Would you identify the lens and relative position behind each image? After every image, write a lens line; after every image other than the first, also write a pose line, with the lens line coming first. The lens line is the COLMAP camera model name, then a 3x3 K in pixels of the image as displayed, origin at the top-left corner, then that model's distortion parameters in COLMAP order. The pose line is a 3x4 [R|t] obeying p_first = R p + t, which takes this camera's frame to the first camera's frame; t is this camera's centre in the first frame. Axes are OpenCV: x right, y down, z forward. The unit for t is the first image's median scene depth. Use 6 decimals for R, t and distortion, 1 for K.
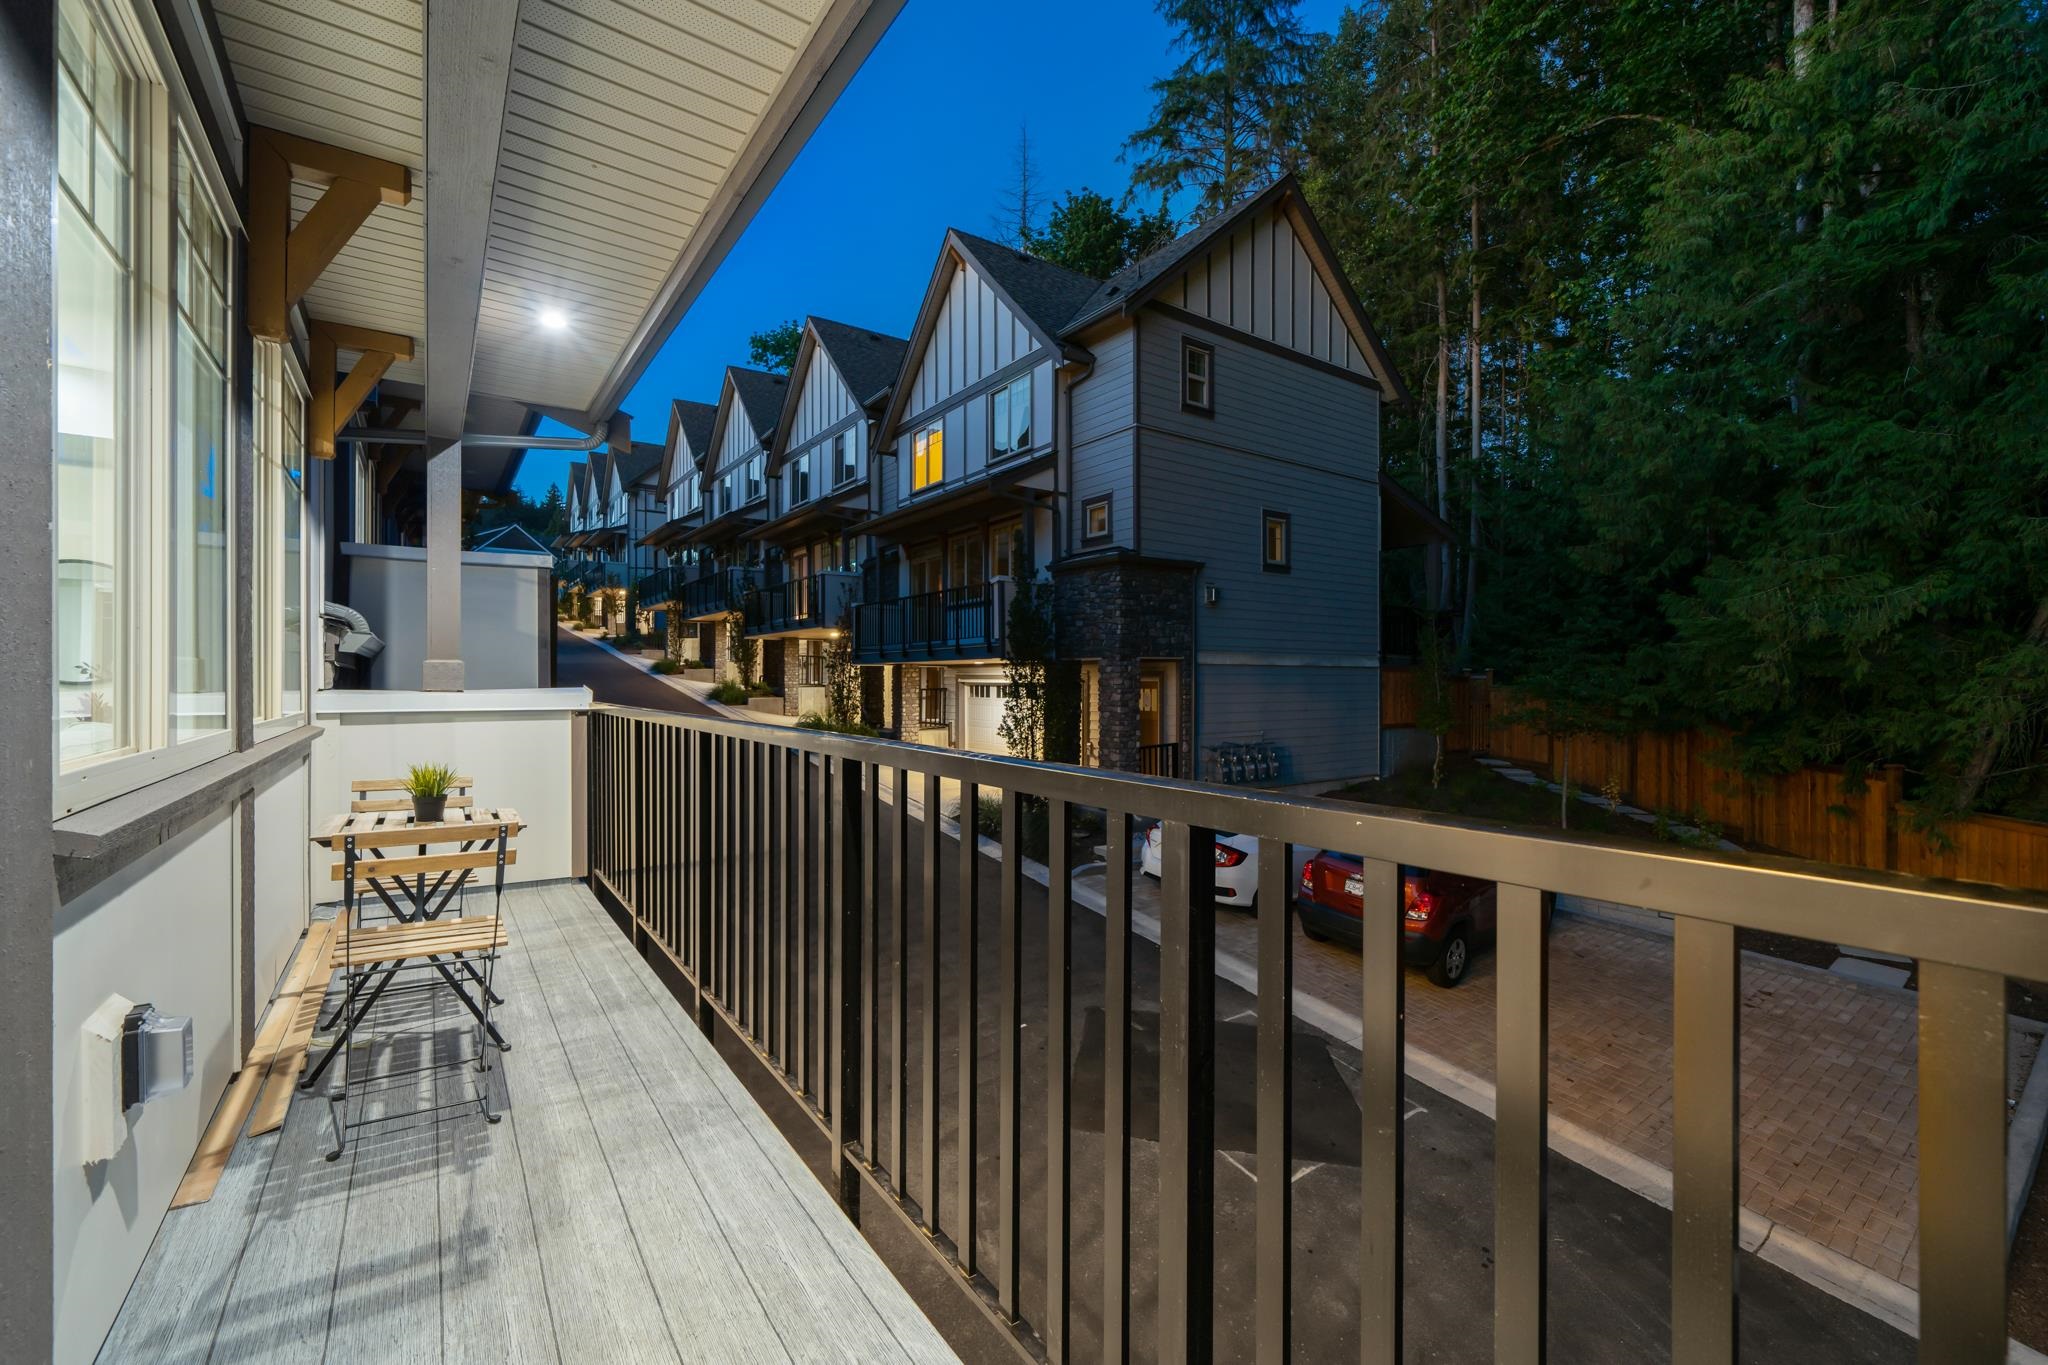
lens RADIAL K [[849.5, 0, 1027.9], [0, 849.5, 678.3], [0, 0, 1]] dist [-0.001085, 0.000045]
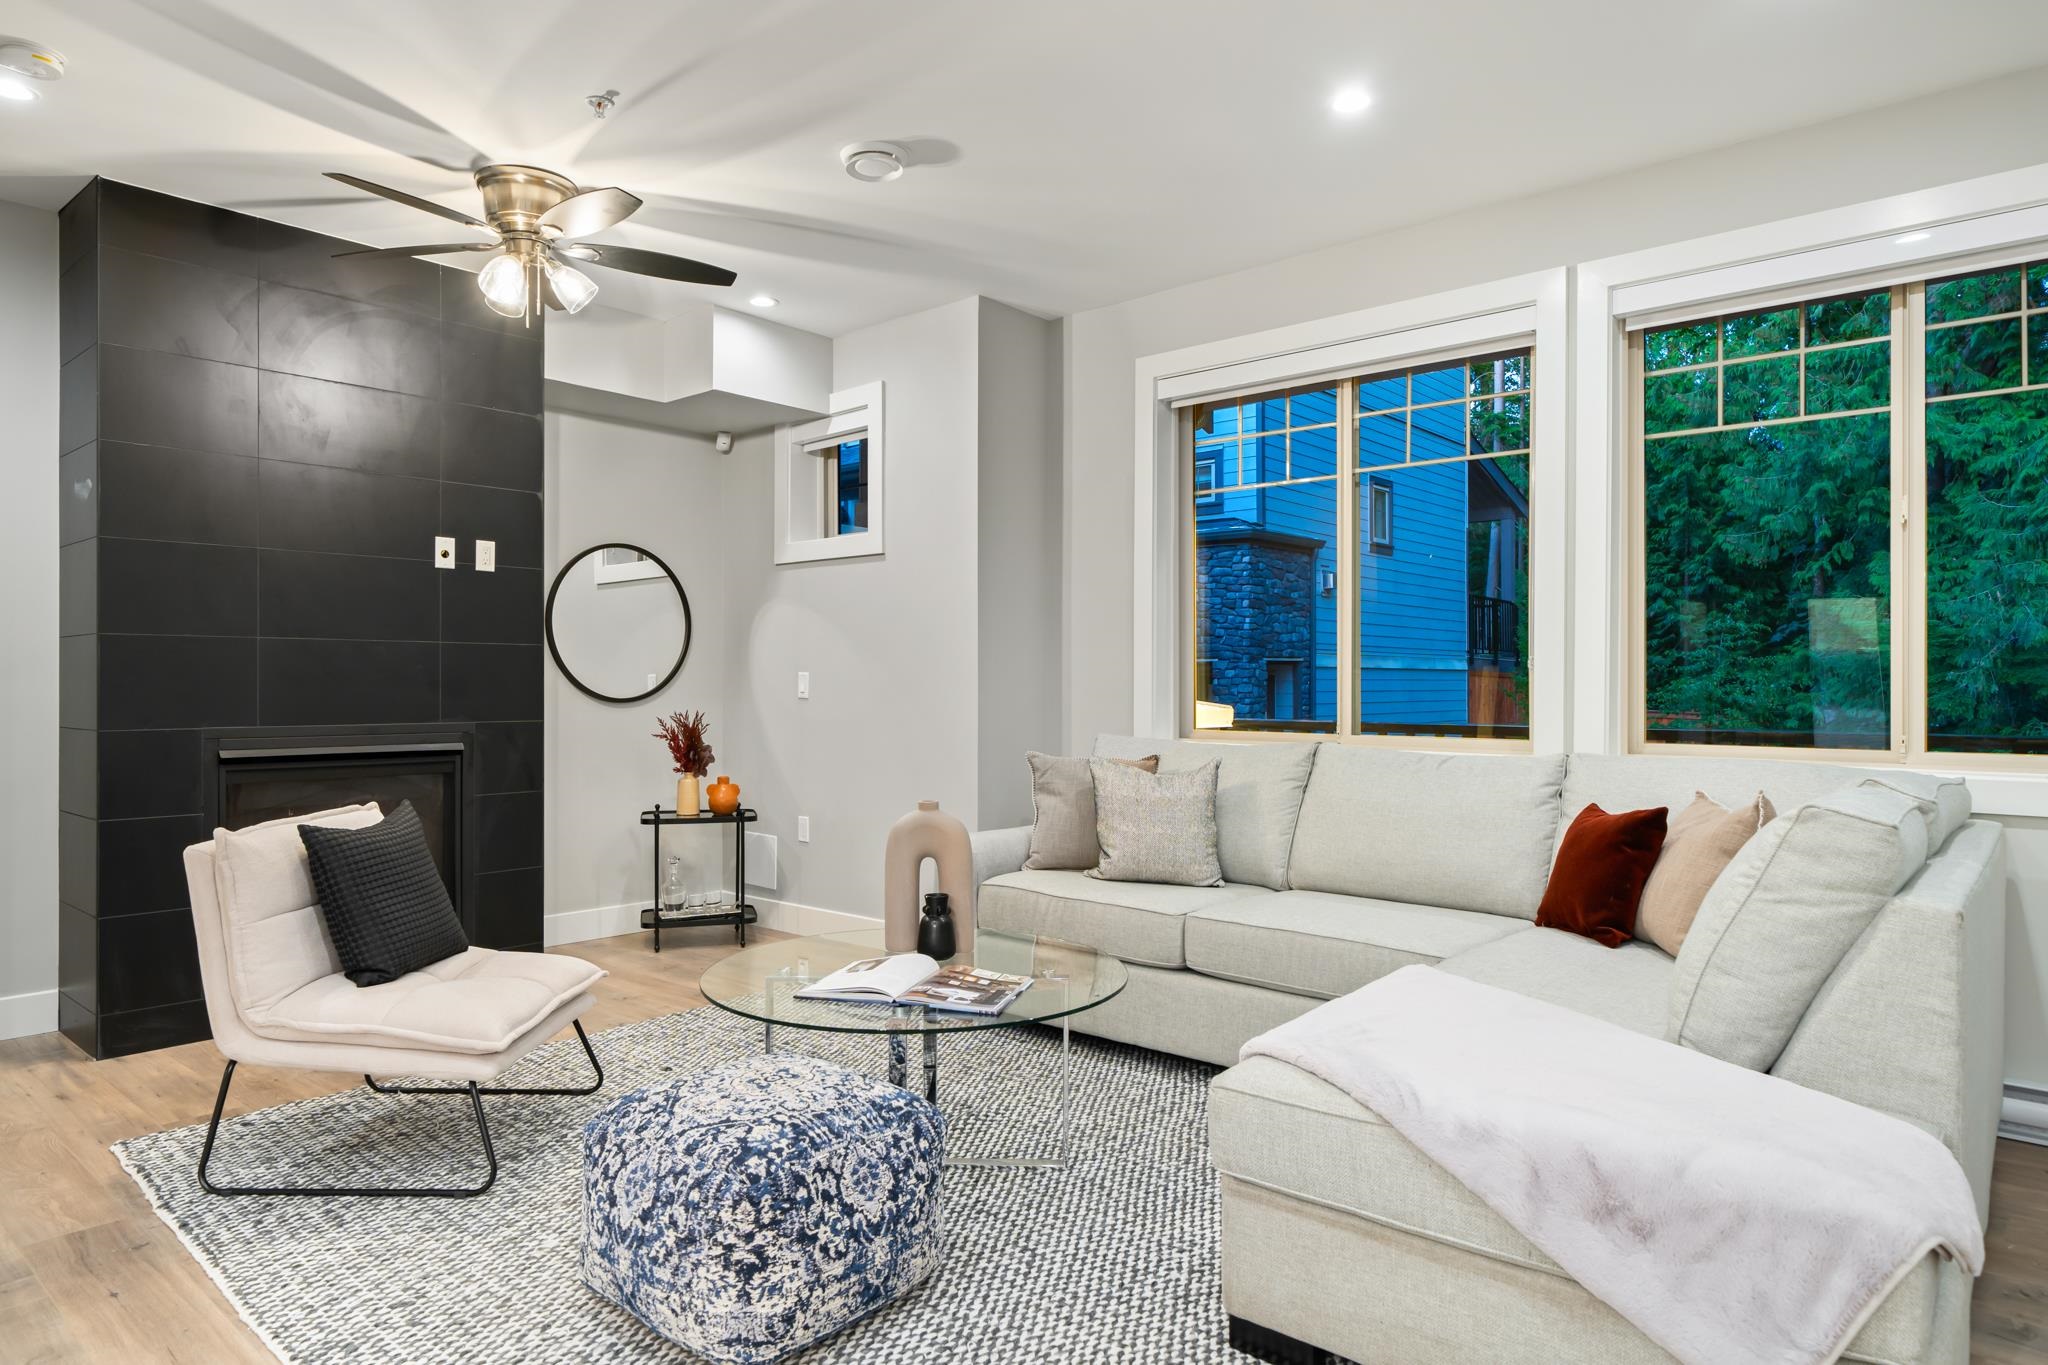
lens RADIAL K [[1244.0, 0, 1004.8], [0, 1244.0, 680.3], [0, 0, 1]] dist [-0.002167, 0.004406]
pose [[0.974005, 0.000889, 0.226523, -0.455630], [-0.000754, 0.999999, -0.000681, -0.003535], [-0.226523, 0.000492, 0.974006, -0.105723]]
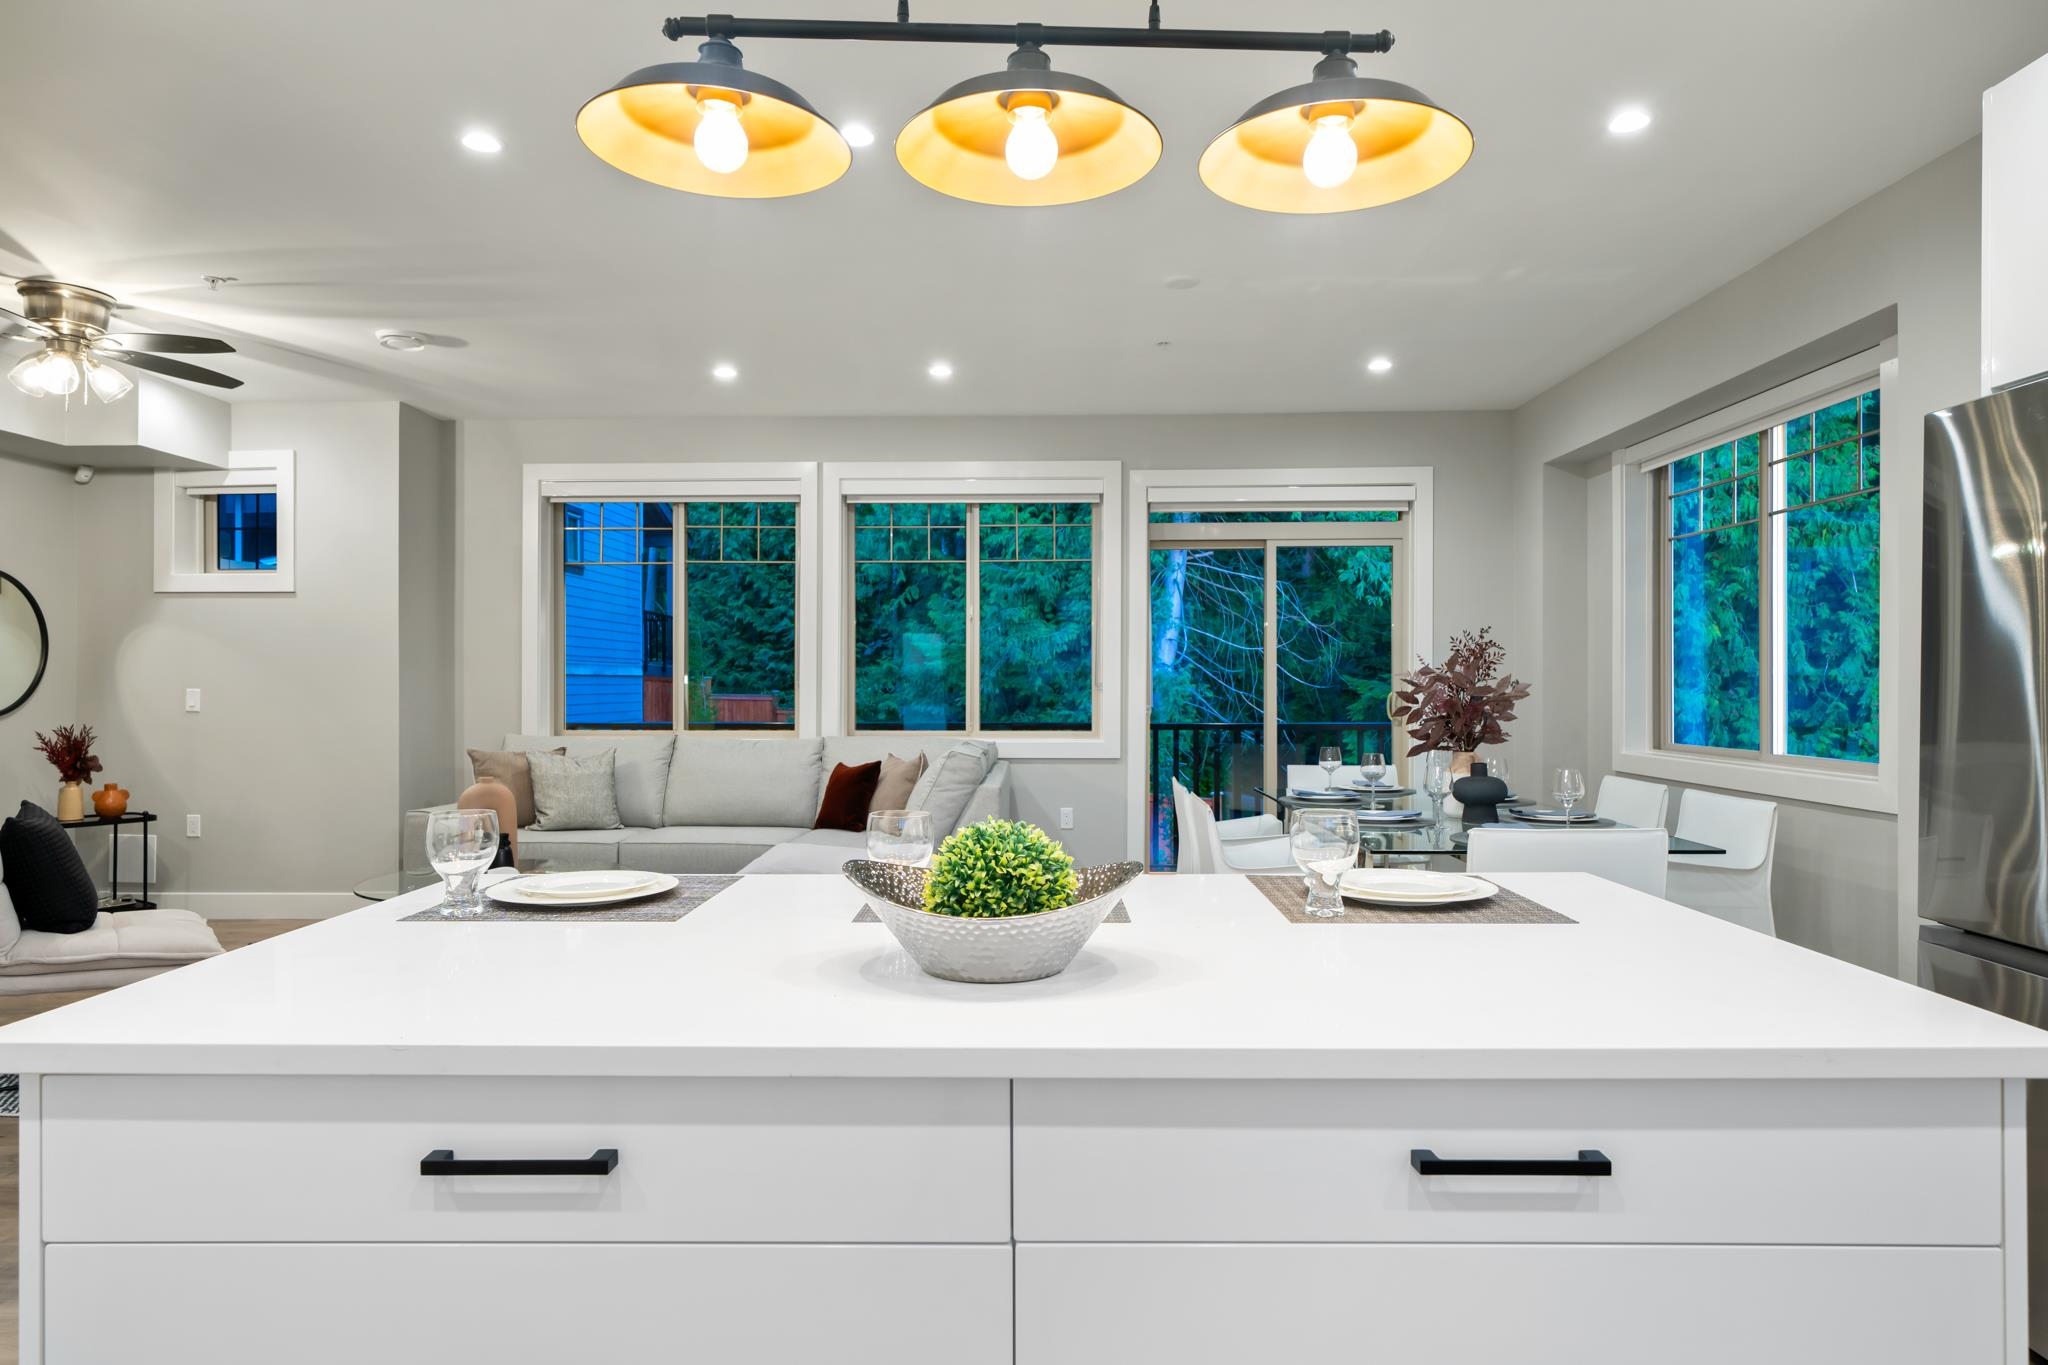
lens RADIAL K [[1244.0, 0, 1018.3], [0, 1244.0, 680.9], [0, 0, 1]] dist [-0.002167, 0.004406]
pose [[0.604695, 0.000456, 0.796457, -0.690118], [-0.001263, 0.999999, 0.000387, -0.013080], [-0.796457, -0.001240, 0.604695, -0.281457]]
